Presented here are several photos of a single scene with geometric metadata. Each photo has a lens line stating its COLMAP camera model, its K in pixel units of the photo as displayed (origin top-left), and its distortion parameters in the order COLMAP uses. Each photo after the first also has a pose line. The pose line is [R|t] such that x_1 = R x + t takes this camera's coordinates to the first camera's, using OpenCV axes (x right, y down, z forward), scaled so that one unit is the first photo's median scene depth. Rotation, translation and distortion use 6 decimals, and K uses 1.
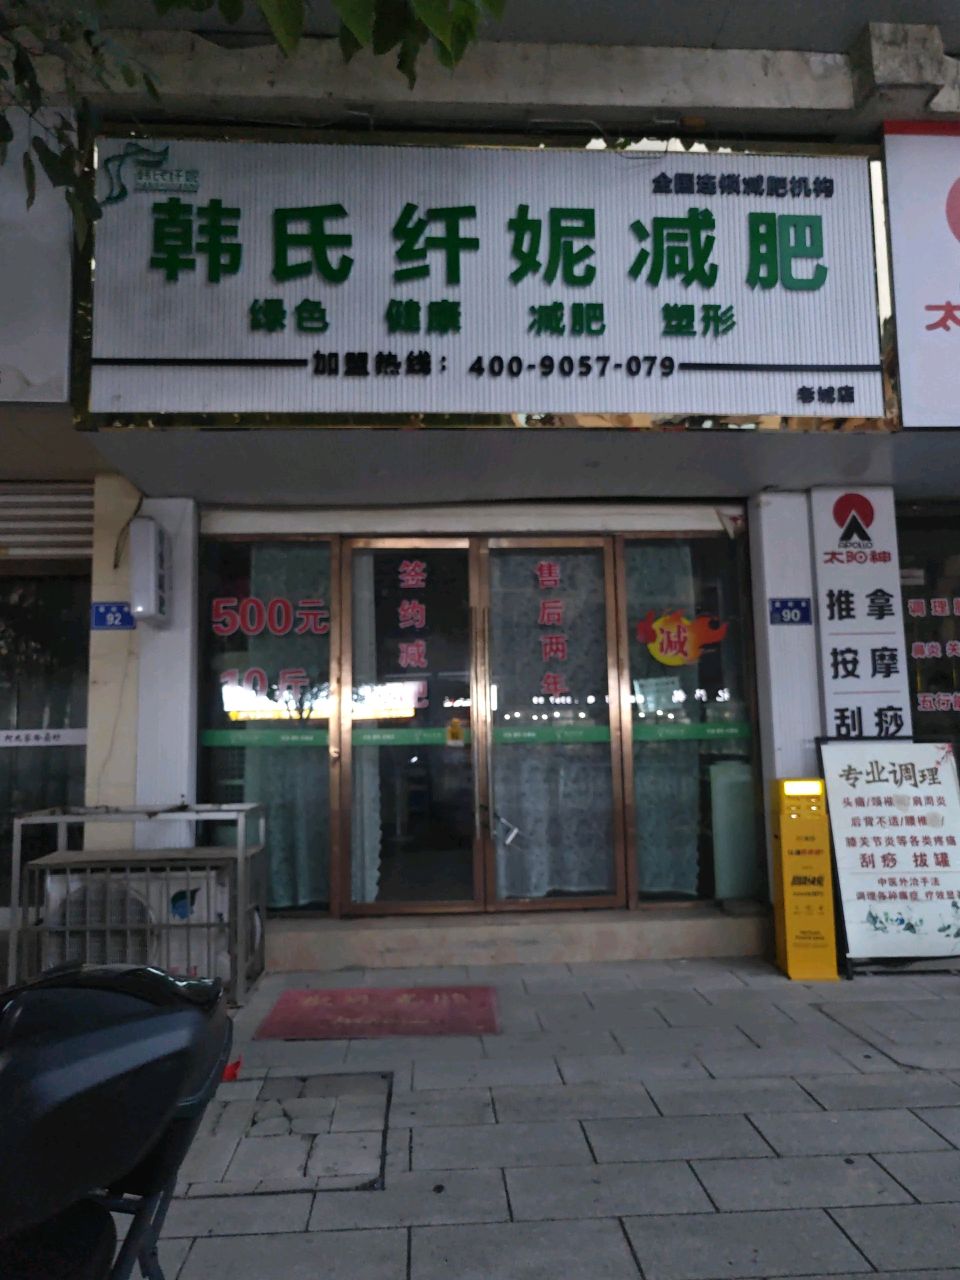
lens RADIAL K [[860.9, 0, 477.0], [0, 860.9, 632.4], [0, 0, 1]] dist [0.008665, 0.005948]
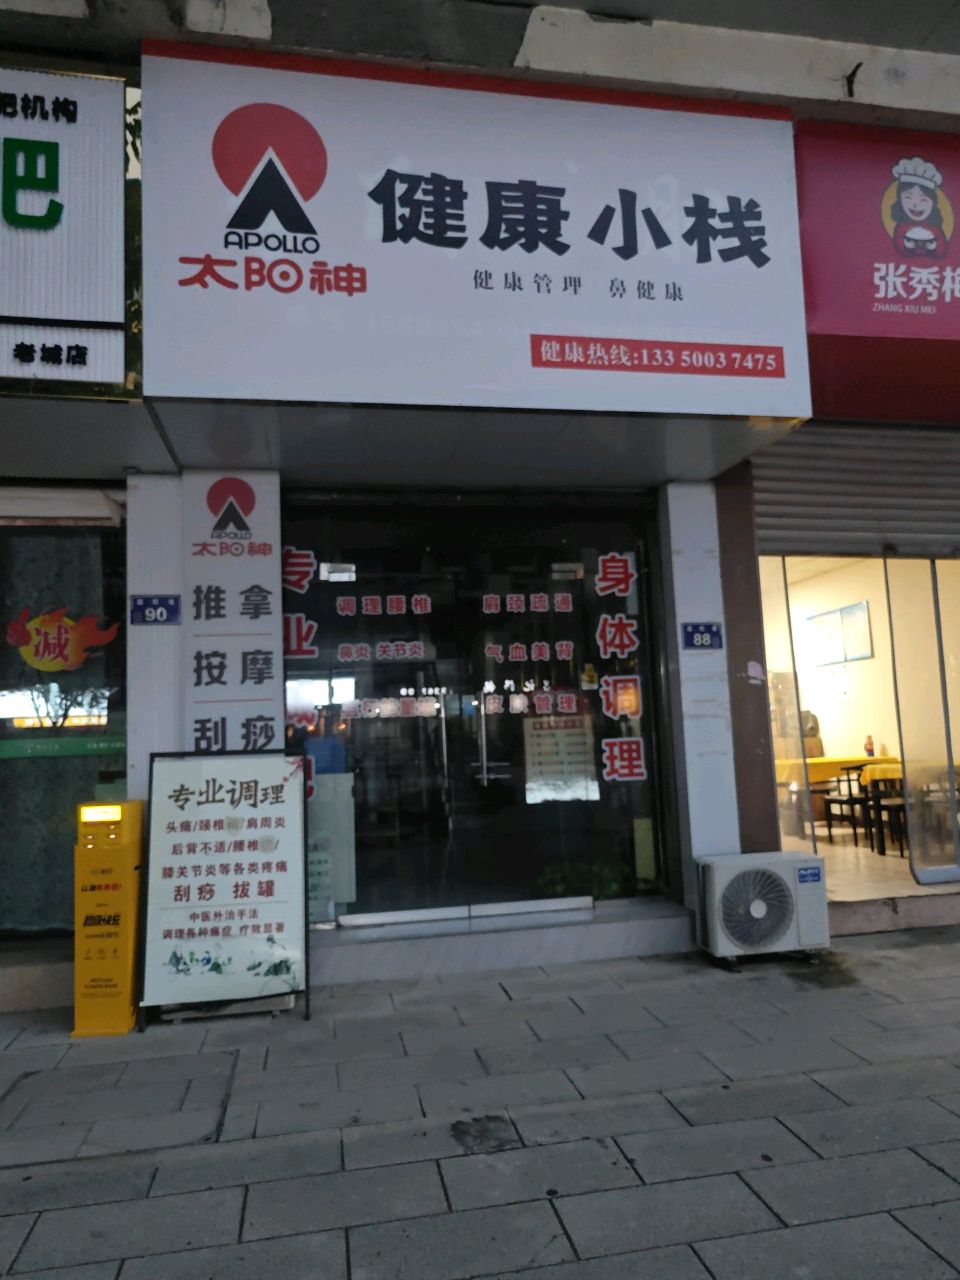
lens RADIAL K [[869.2, 0, 480.0], [0, 869.2, 640.0], [0, 0, 1]] dist [0.004562, 0.006271]
pose [[0.990562, -0.002758, 0.137041, 0.619045], [0.001091, 0.999925, 0.012239, -0.004447], [-0.137064, -0.011974, 0.990490, 0.080607]]
